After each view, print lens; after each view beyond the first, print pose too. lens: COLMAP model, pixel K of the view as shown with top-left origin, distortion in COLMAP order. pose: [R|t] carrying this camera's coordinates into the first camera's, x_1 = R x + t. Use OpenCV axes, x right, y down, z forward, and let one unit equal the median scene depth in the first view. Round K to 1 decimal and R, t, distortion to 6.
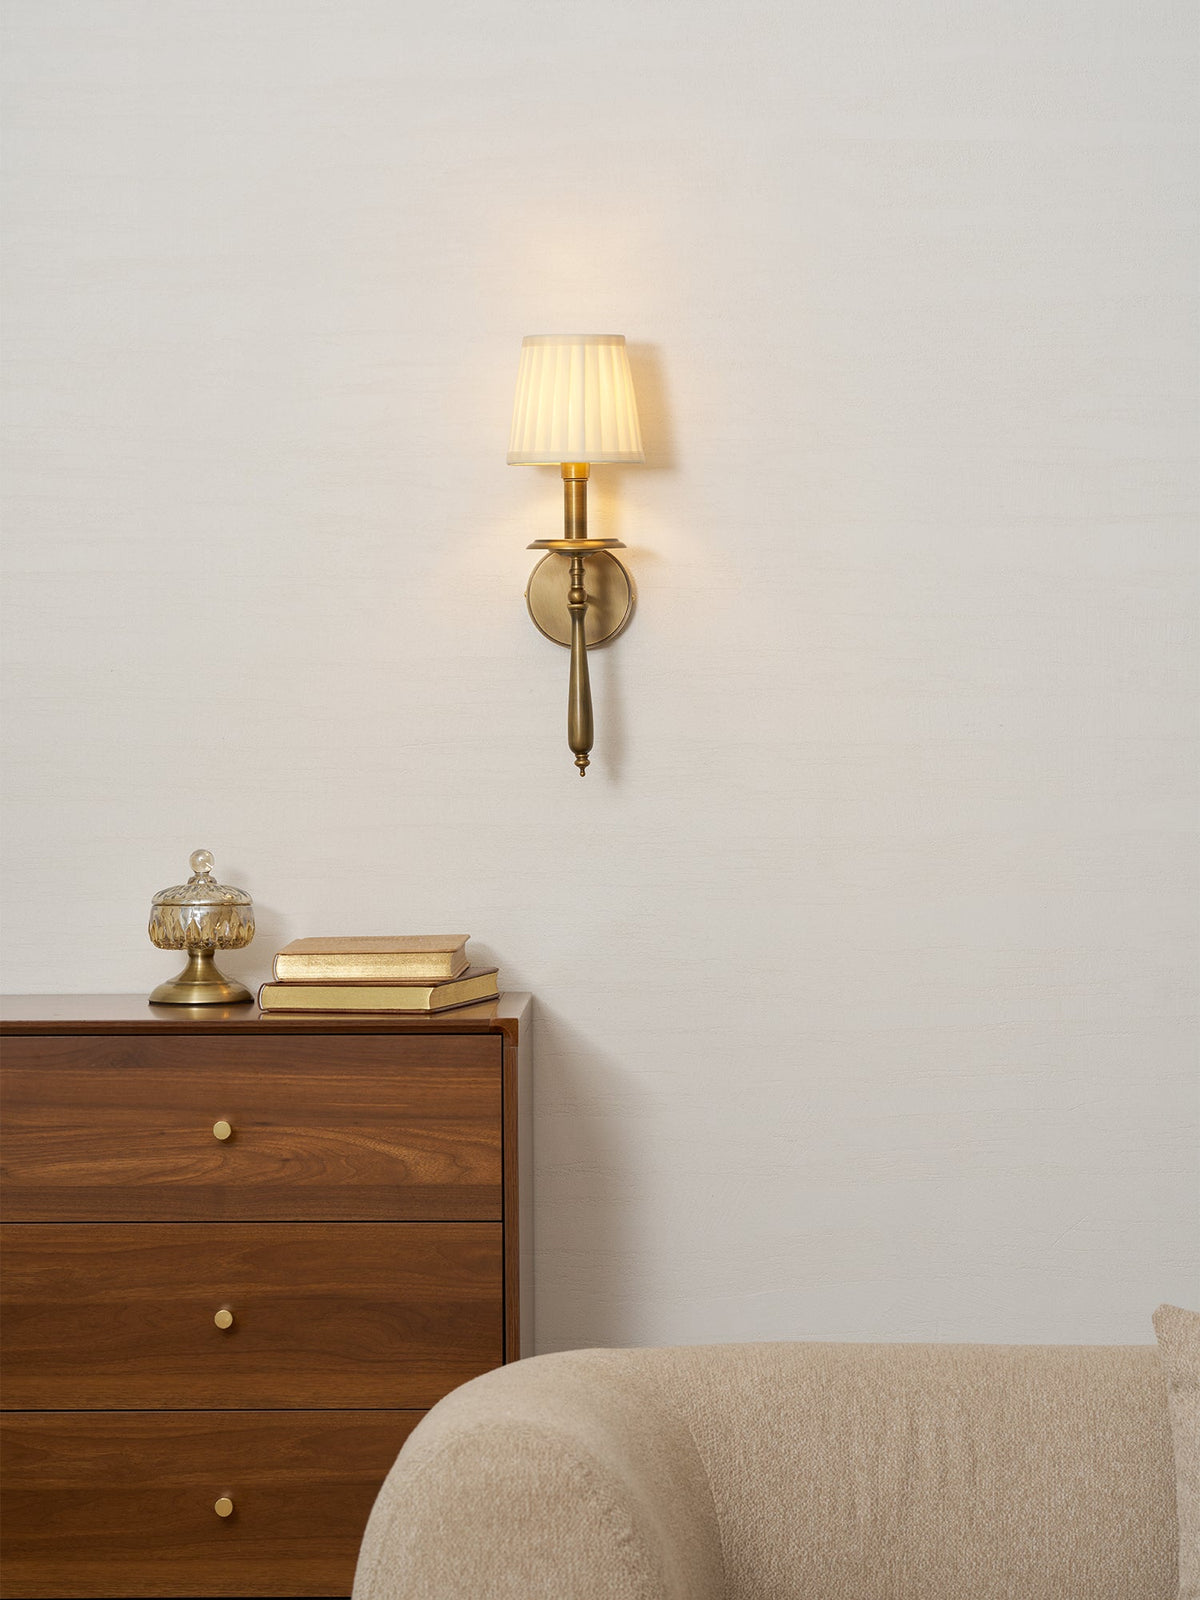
lens RADIAL K [[6874.0, 0, 599.8], [0, 6874.0, 703.8], [0, 0, 1]] dist [0.528047, -6.923992]
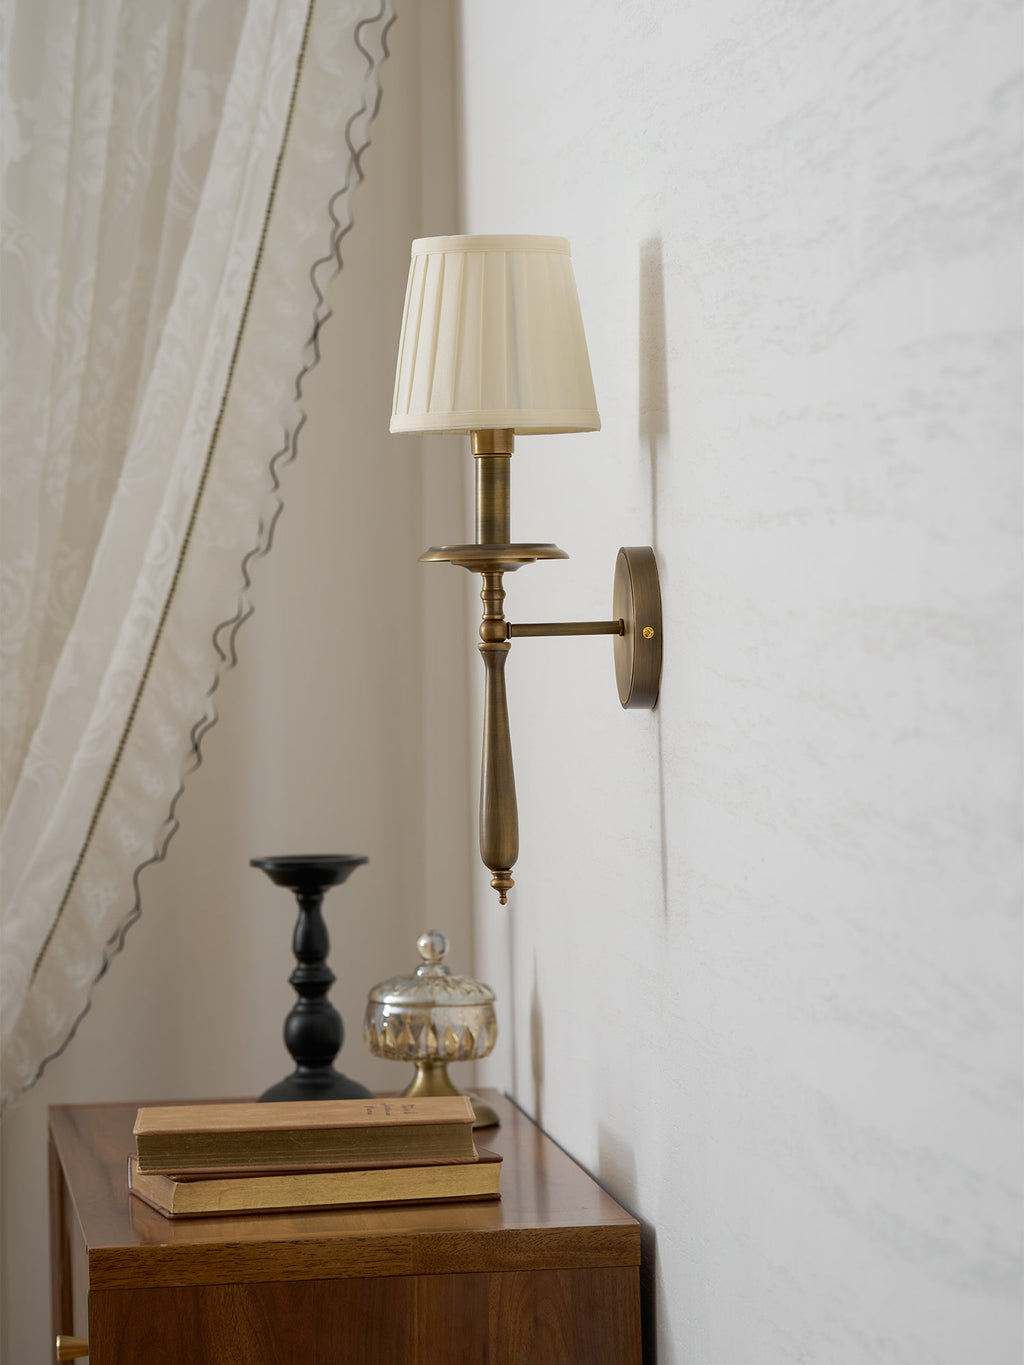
lens RADIAL K [[5864.4, 0, 511.9], [0, 5864.4, 600.4], [0, 0, 1]] dist [0.528047, -6.923992]
pose [[0.111568, 0.023837, -0.993471, 0.556865], [0.001396, 0.999708, 0.024143, -0.032156], [0.993756, -0.004081, 0.111502, 0.938783]]
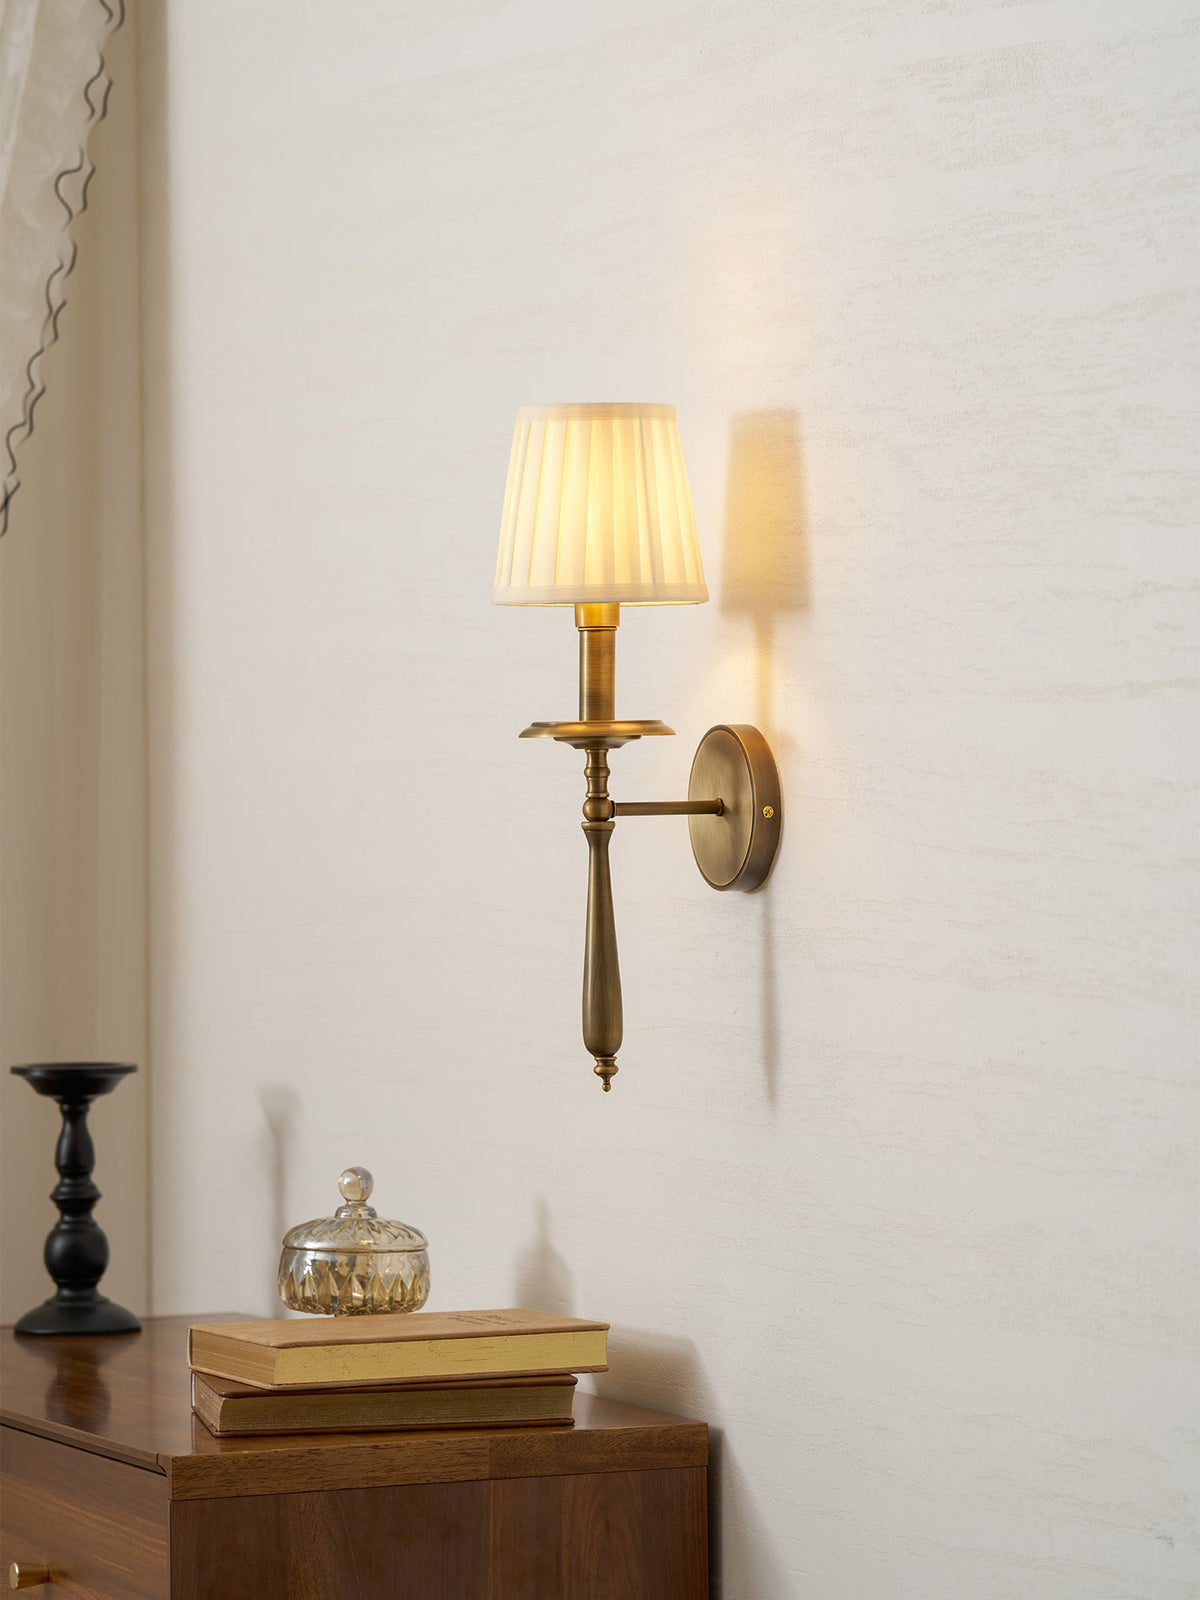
lens RADIAL K [[6836.1, 0, 601.8], [0, 6836.1, 693.6], [0, 0, 1]] dist [0.493592, -4.407850]
pose [[0.395235, 0.002474, -0.918577, 0.582651], [-0.013480, 0.999904, -0.003107, -0.024445], [0.918481, 0.013610, 0.395231, 0.747855]]
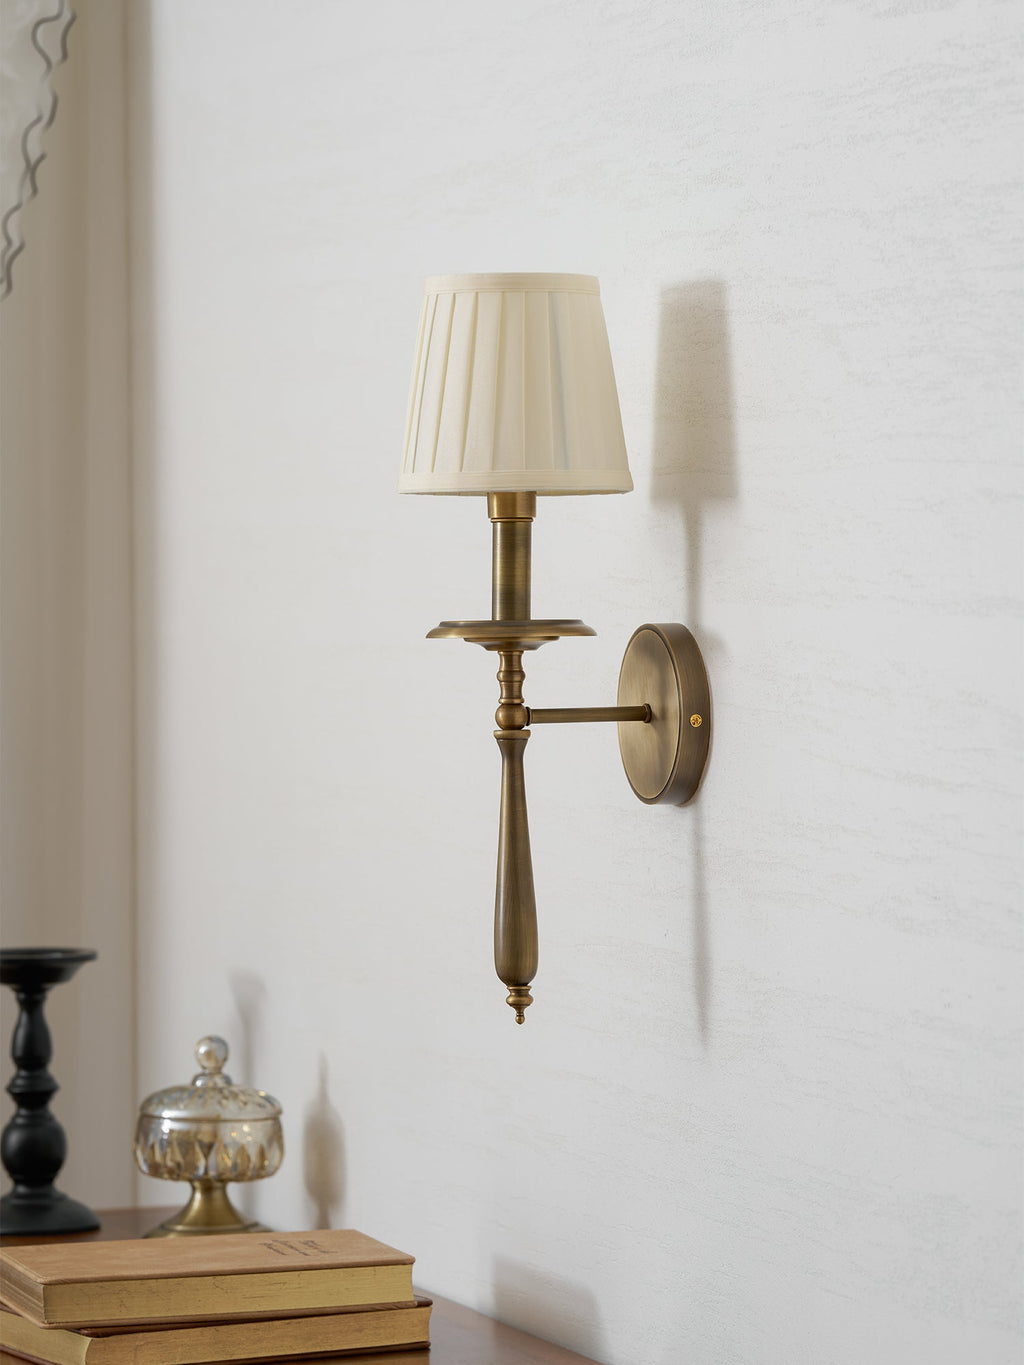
lens RADIAL K [[5864.4, 0, 511.9], [0, 5864.4, 600.4], [0, 0, 1]] dist [0.528047, -6.923992]
pose [[0.338869, 0.025107, -0.940499, 0.469101], [-0.015197, 0.999660, 0.021211, -0.036238], [0.940711, 0.007105, 0.339135, 0.829273]]
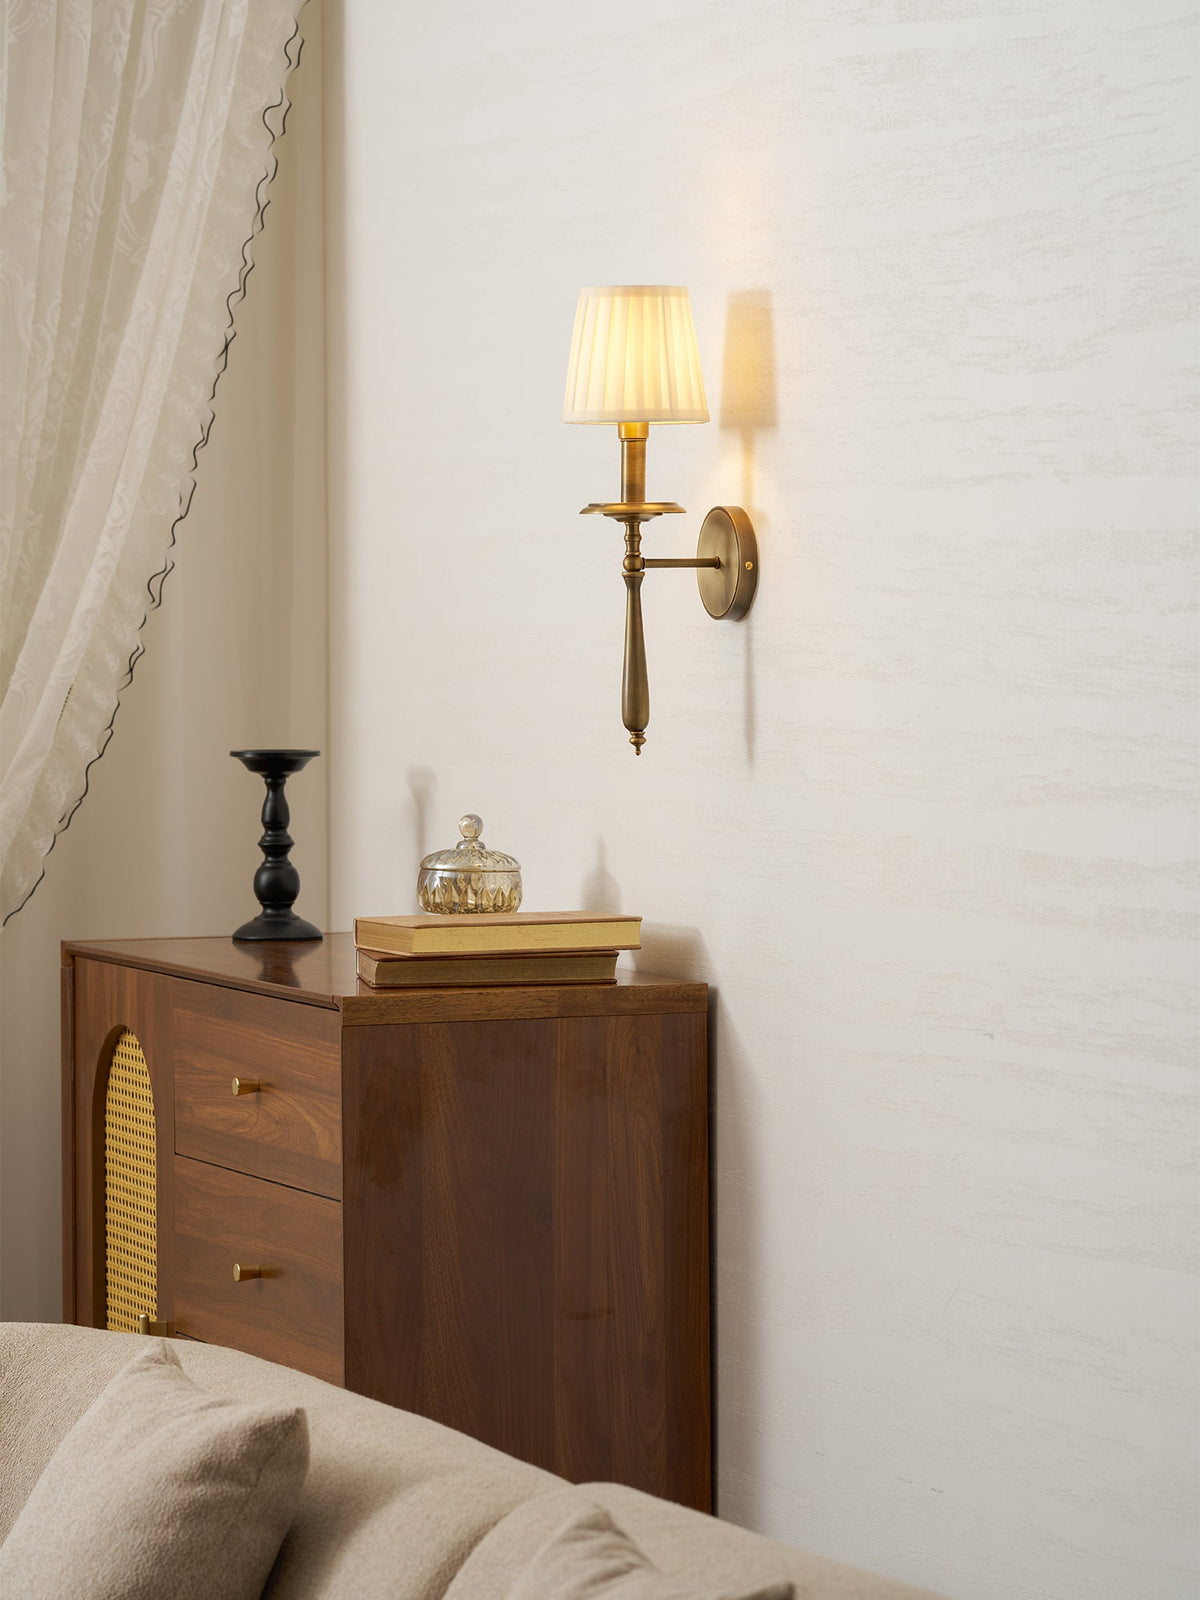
lens RADIAL K [[6874.0, 0, 599.8], [0, 6874.0, 703.8], [0, 0, 1]] dist [0.528047, -6.923992]
pose [[0.369554, 0.029840, -0.928730, 0.868712], [-0.018683, 0.999521, 0.024681, -0.019537], [0.929021, 0.008231, 0.369935, 0.647887]]
